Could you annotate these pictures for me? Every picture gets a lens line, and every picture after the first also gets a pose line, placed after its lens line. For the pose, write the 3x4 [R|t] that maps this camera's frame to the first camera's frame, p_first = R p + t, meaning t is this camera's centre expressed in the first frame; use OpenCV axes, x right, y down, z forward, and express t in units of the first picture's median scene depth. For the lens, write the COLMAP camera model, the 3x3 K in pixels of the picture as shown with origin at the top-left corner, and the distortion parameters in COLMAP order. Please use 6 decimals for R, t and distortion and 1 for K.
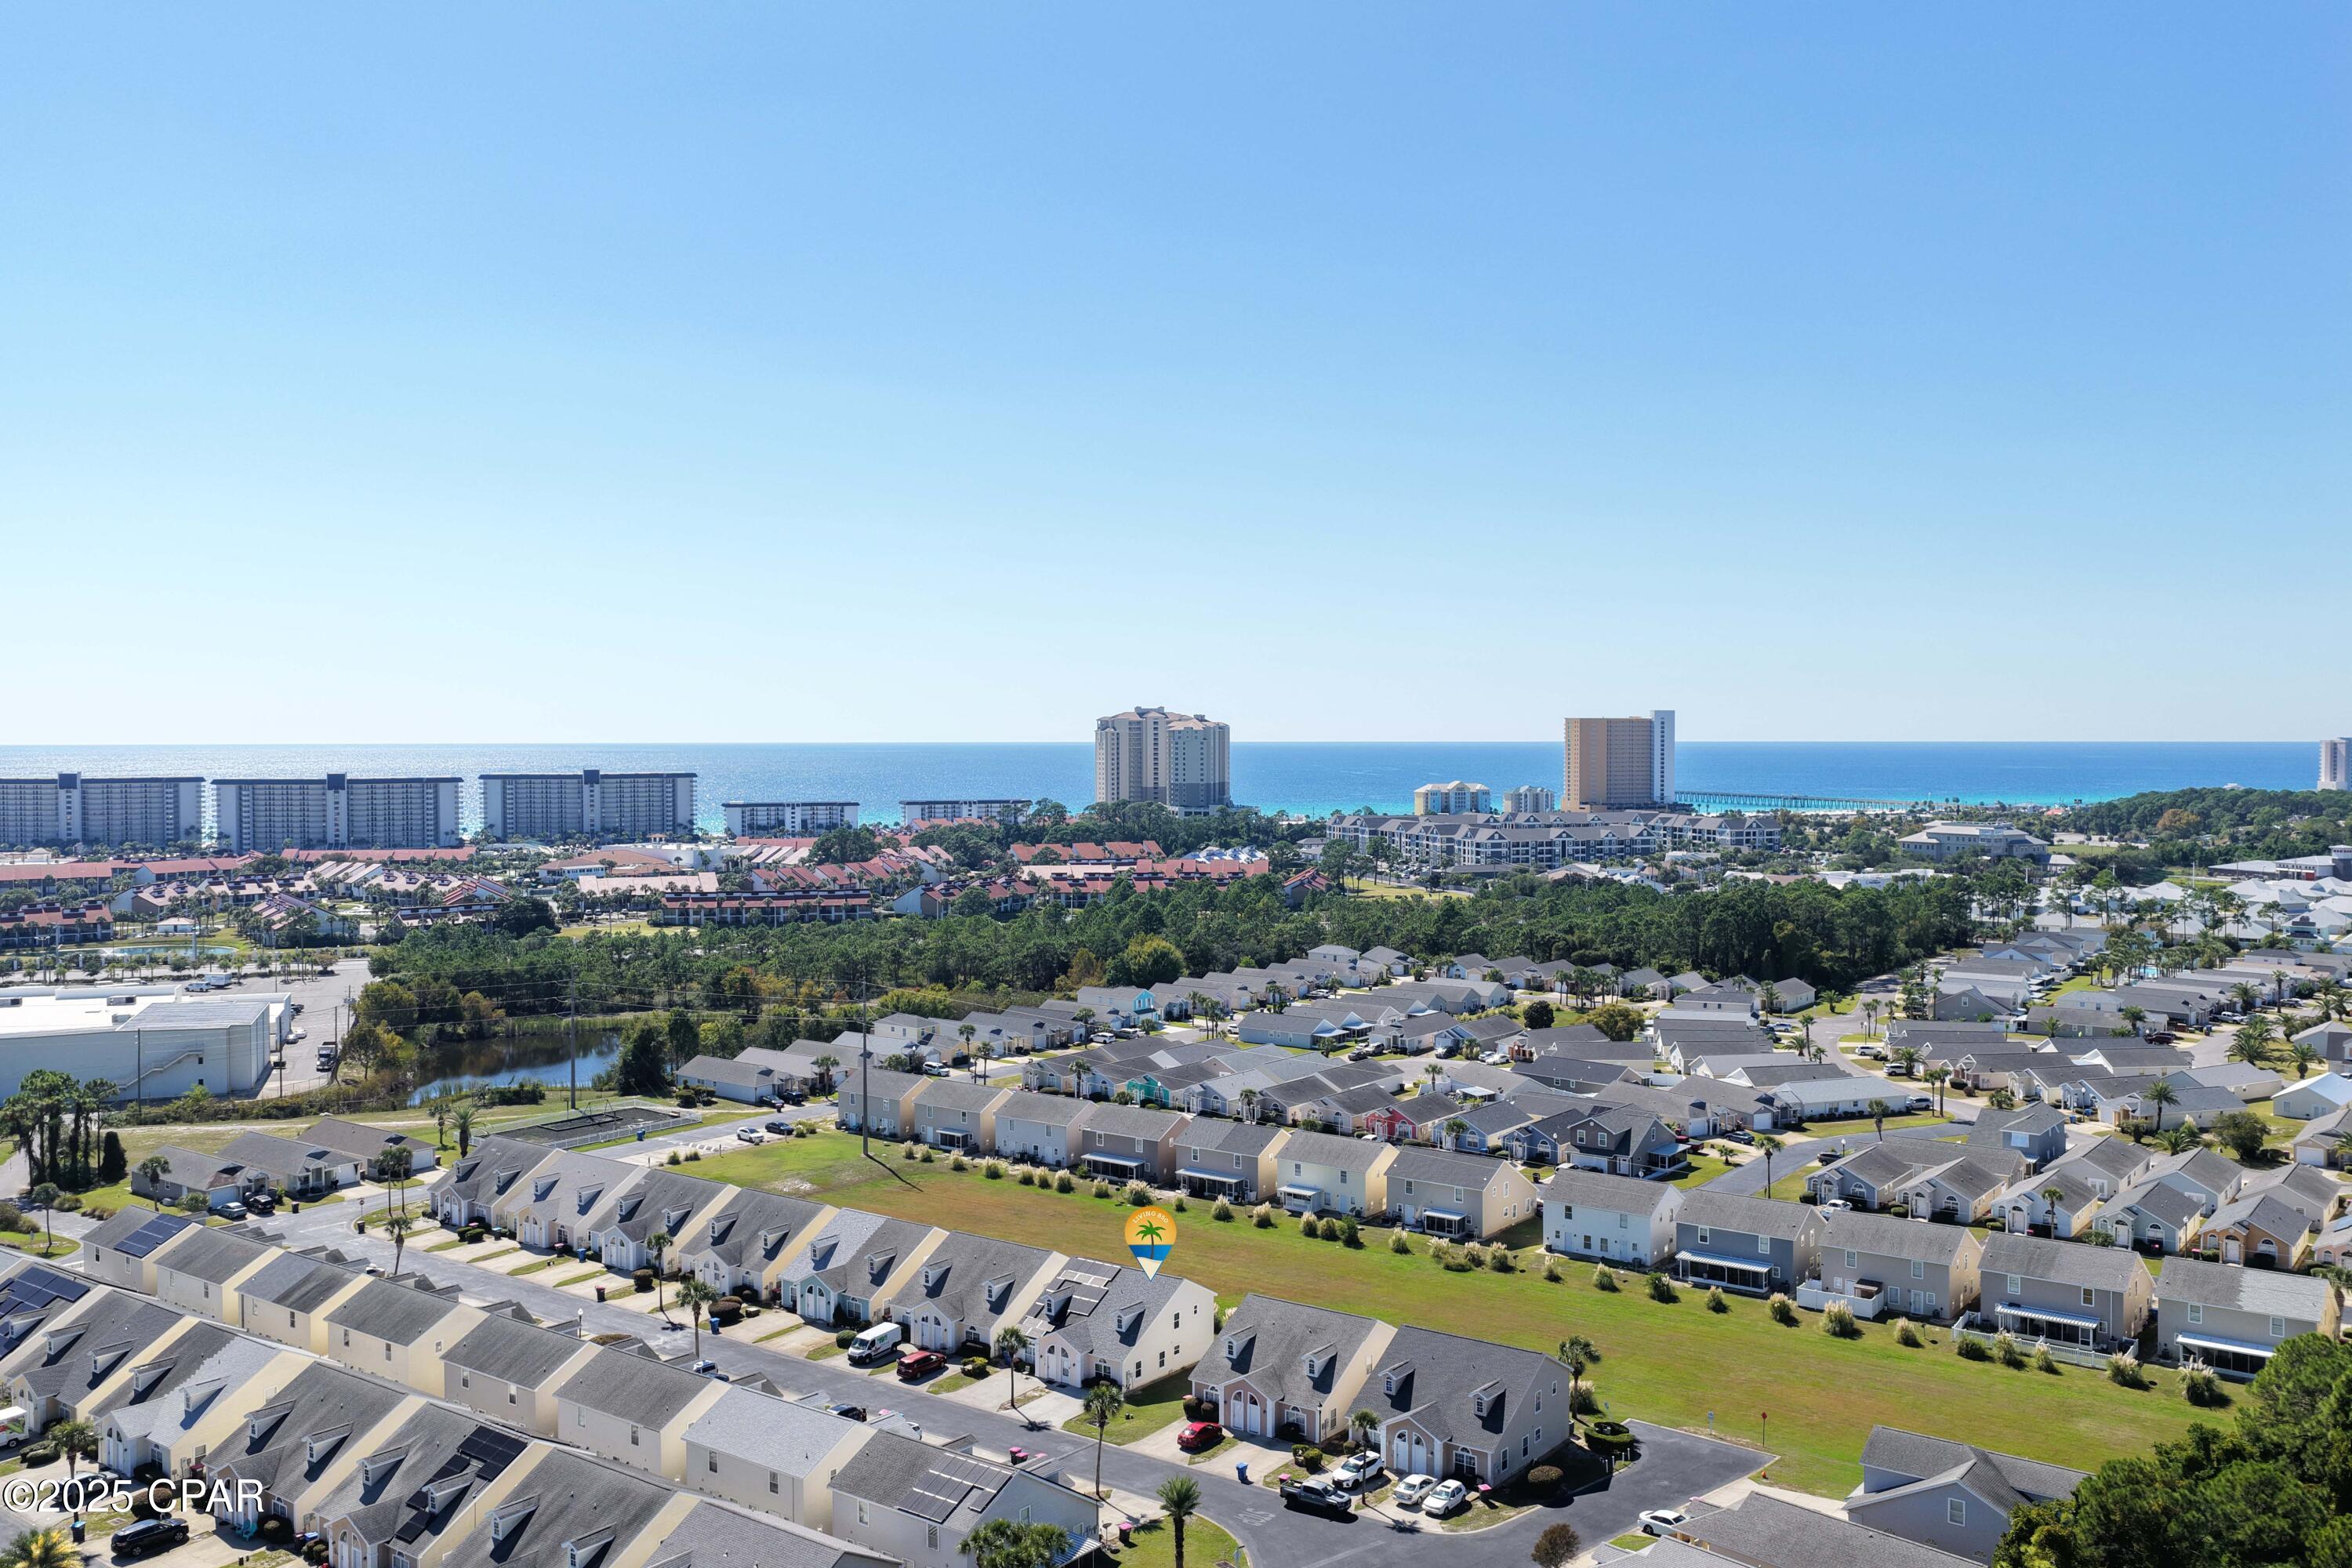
lens RADIAL K [[1950.0, 0, 1184.2], [0, 1950.0, 789.9], [0, 0, 1]] dist [-0.014847, 0.044721]
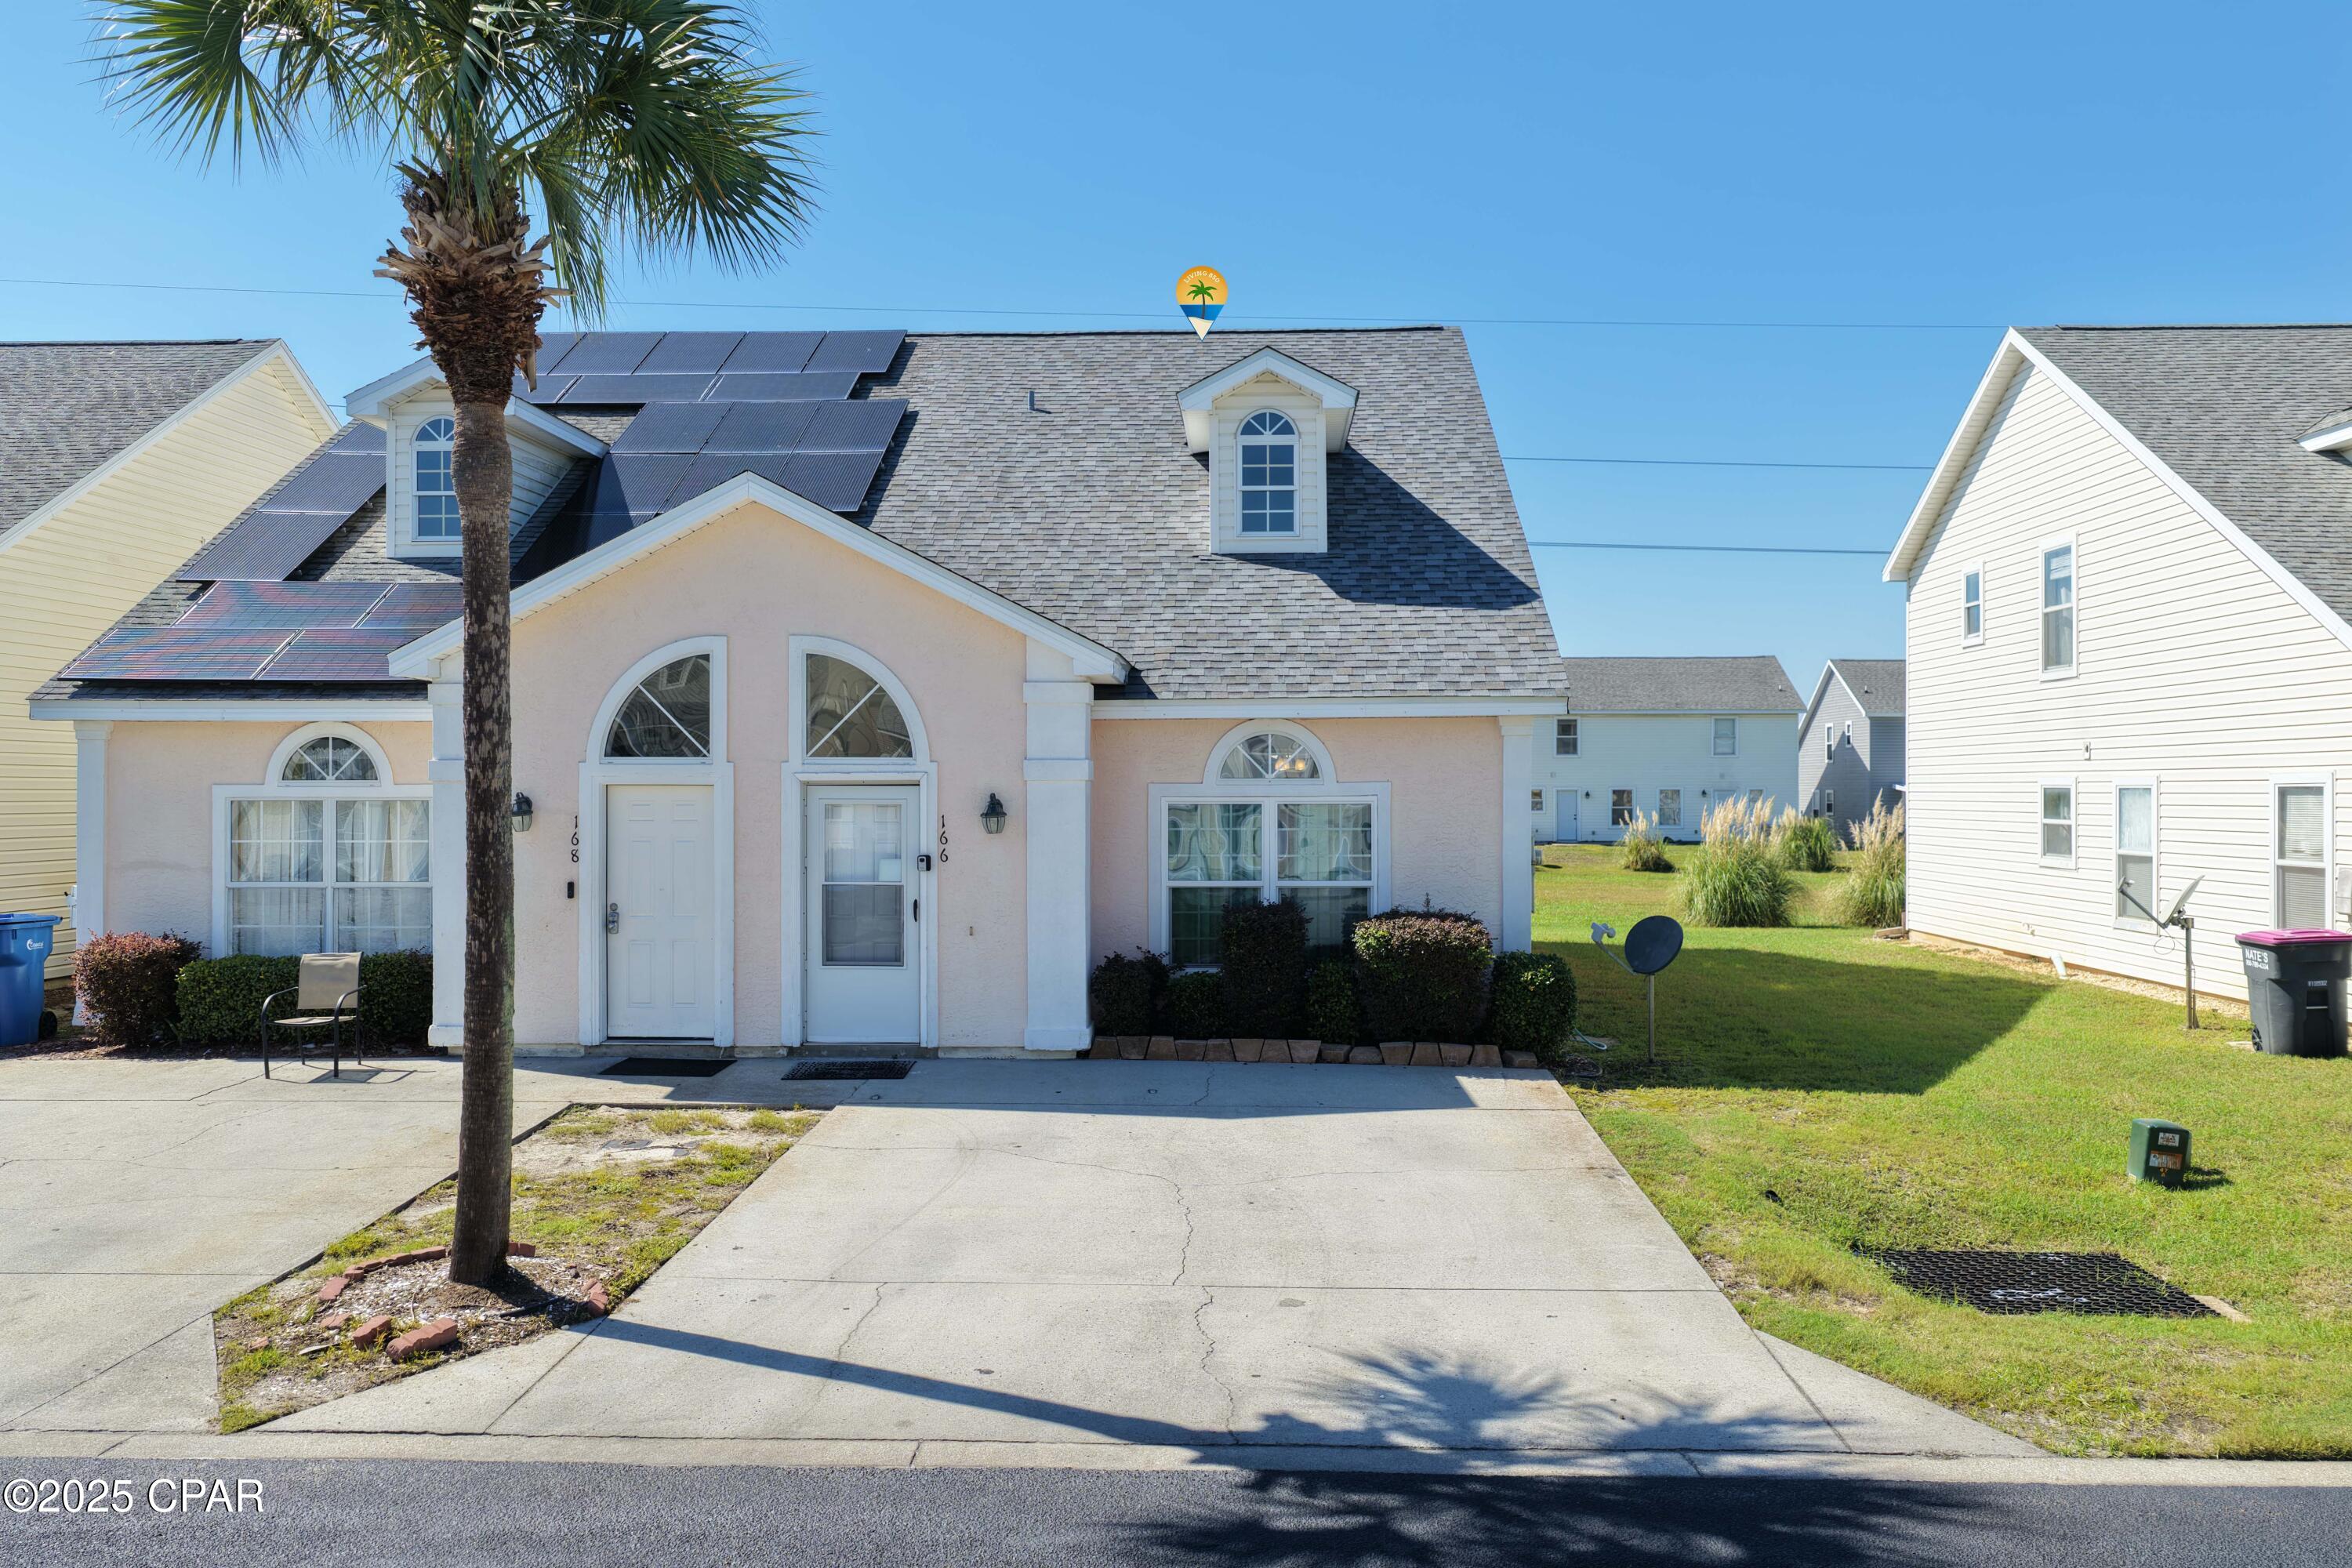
lens RADIAL K [[1950.0, 0, 1184.2], [0, 1950.0, 789.9], [0, 0, 1]] dist [-0.014847, 0.044721]
pose [[0.822101, 0.001747, 0.569339, -0.067882], [0.014941, 0.999585, -0.024642, 0.200357], [-0.569145, 0.028765, 0.821734, 0.621989]]
